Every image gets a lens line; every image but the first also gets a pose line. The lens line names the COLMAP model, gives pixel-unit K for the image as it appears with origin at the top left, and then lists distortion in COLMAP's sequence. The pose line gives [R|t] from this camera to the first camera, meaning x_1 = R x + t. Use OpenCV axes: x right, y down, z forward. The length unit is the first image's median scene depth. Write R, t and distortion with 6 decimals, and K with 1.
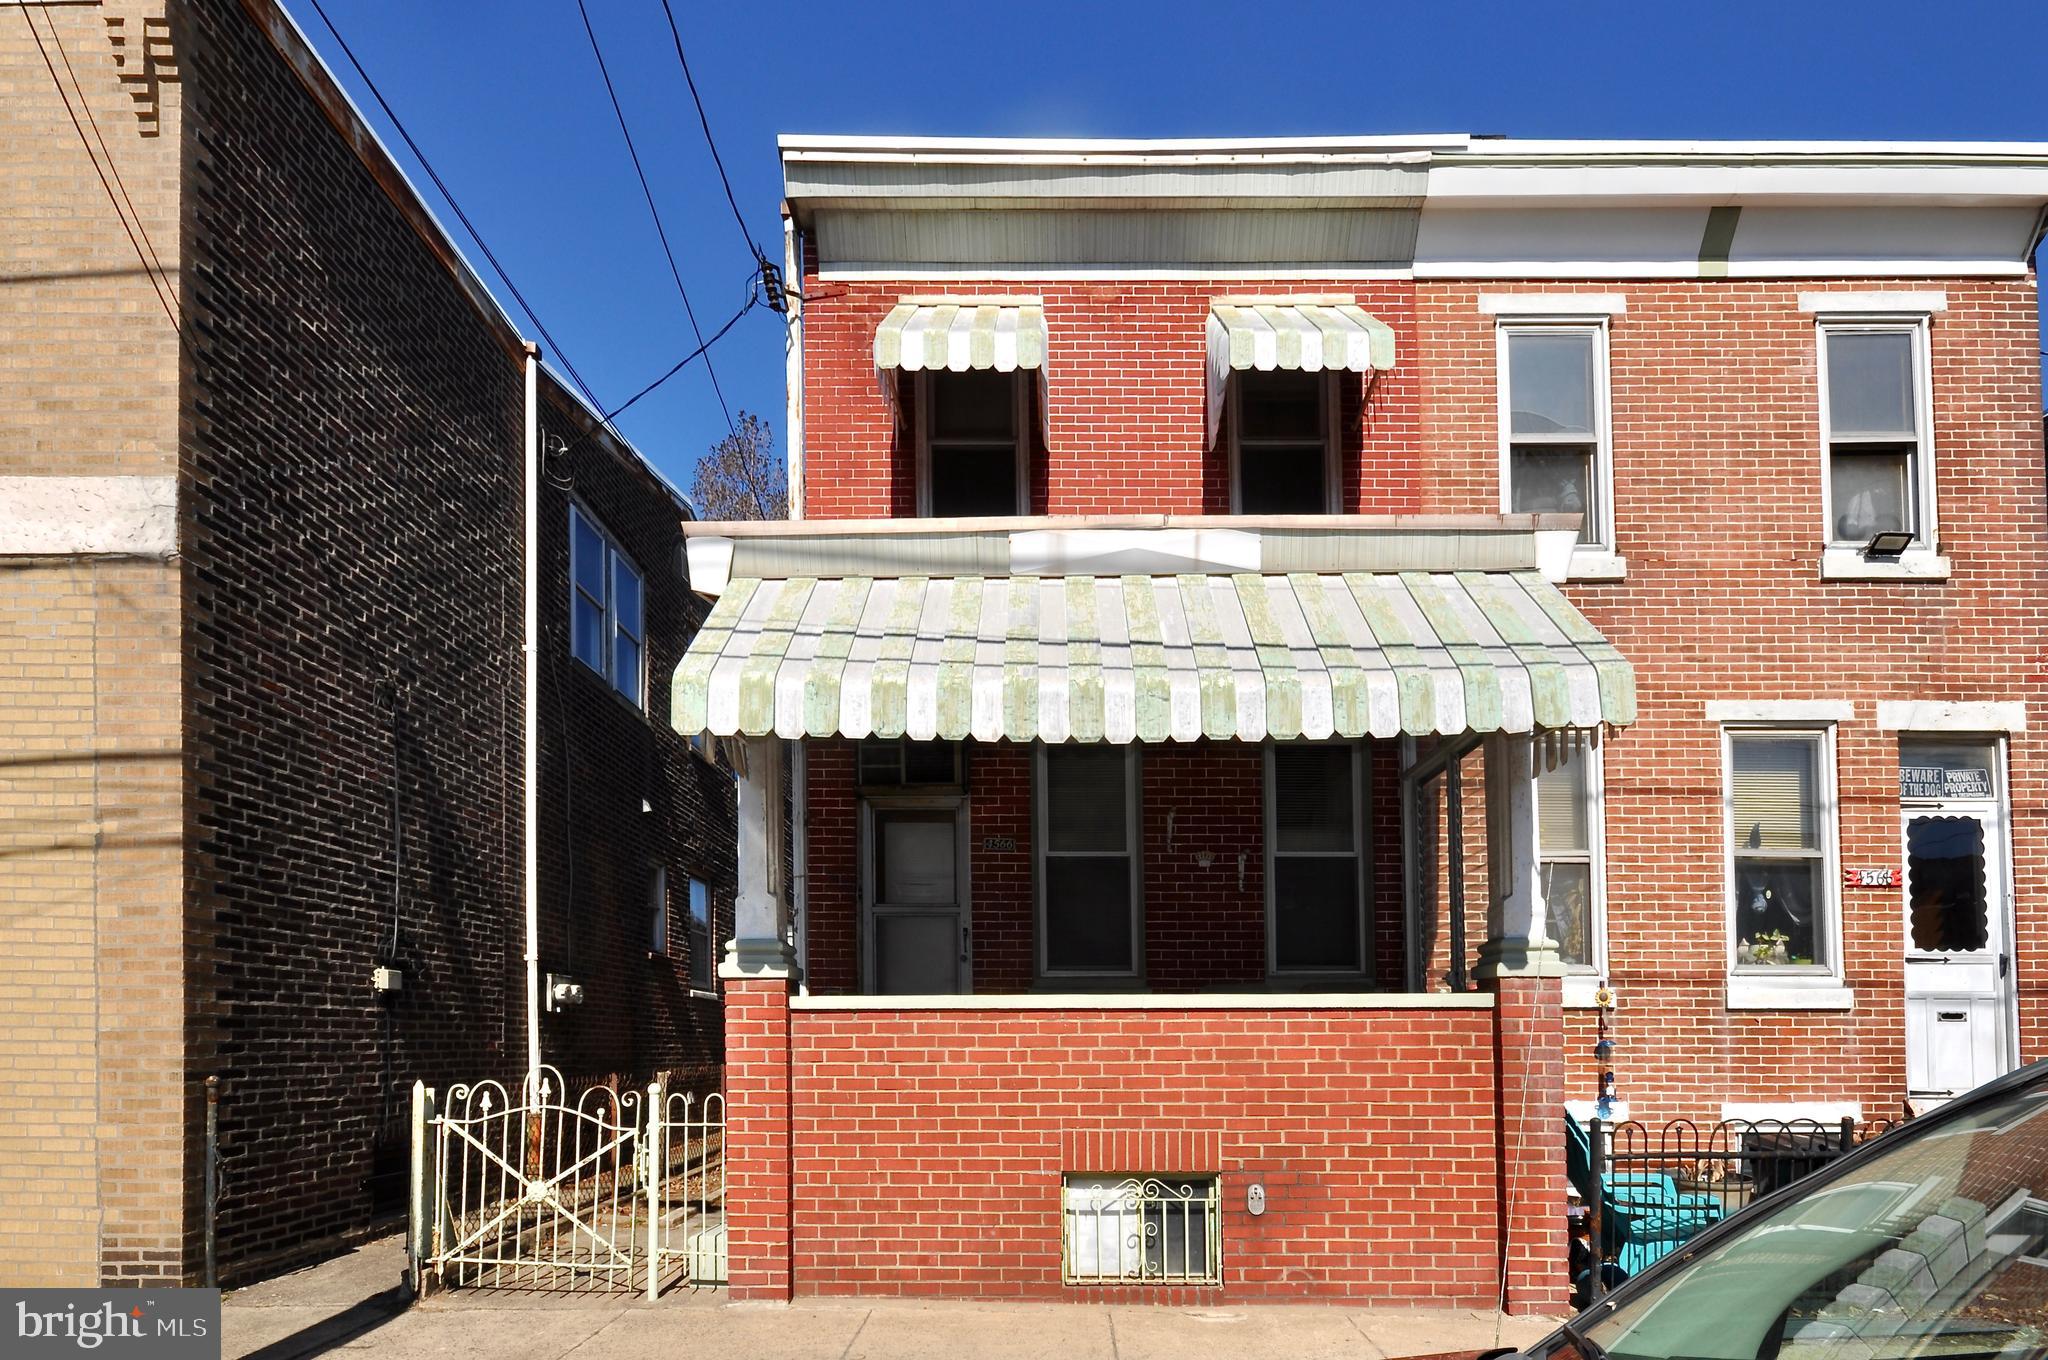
lens RADIAL K [[998.9, 0, 1103.2], [0, 998.9, 821.2], [0, 0, 1]] dist [0.017747, -0.013947]
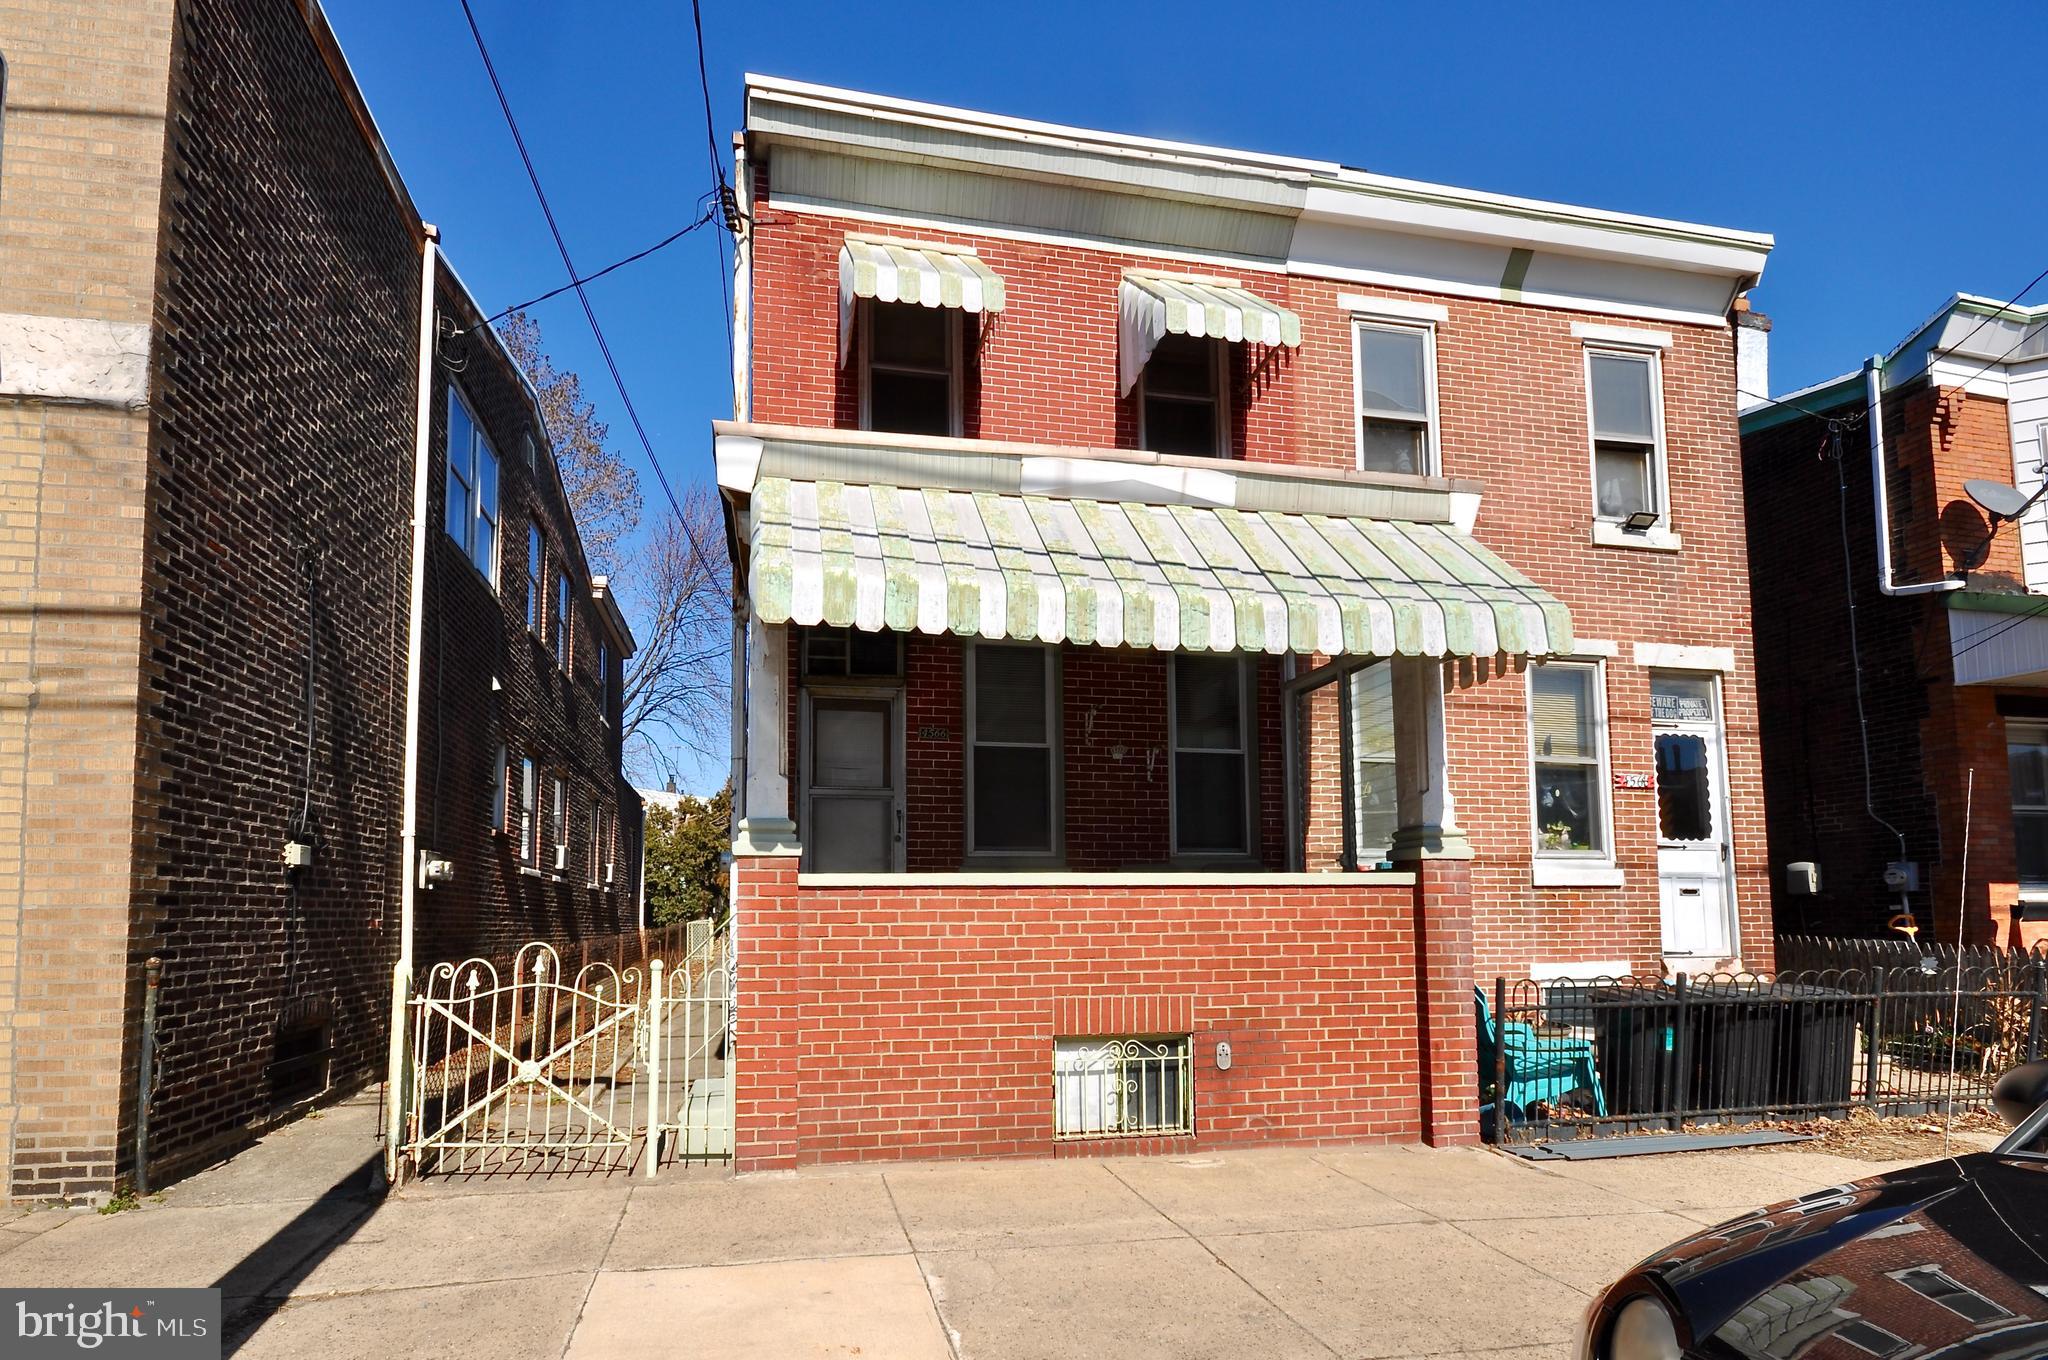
lens RADIAL K [[901.9, 0, 1017.6], [0, 901.9, 674.3], [0, 0, 1]] dist [0.011272, -0.011522]
pose [[0.982951, 0.041979, 0.179009, -0.210372], [-0.033846, 0.998262, -0.048250, 0.003047], [-0.180723, 0.041369, 0.982664, 0.014620]]
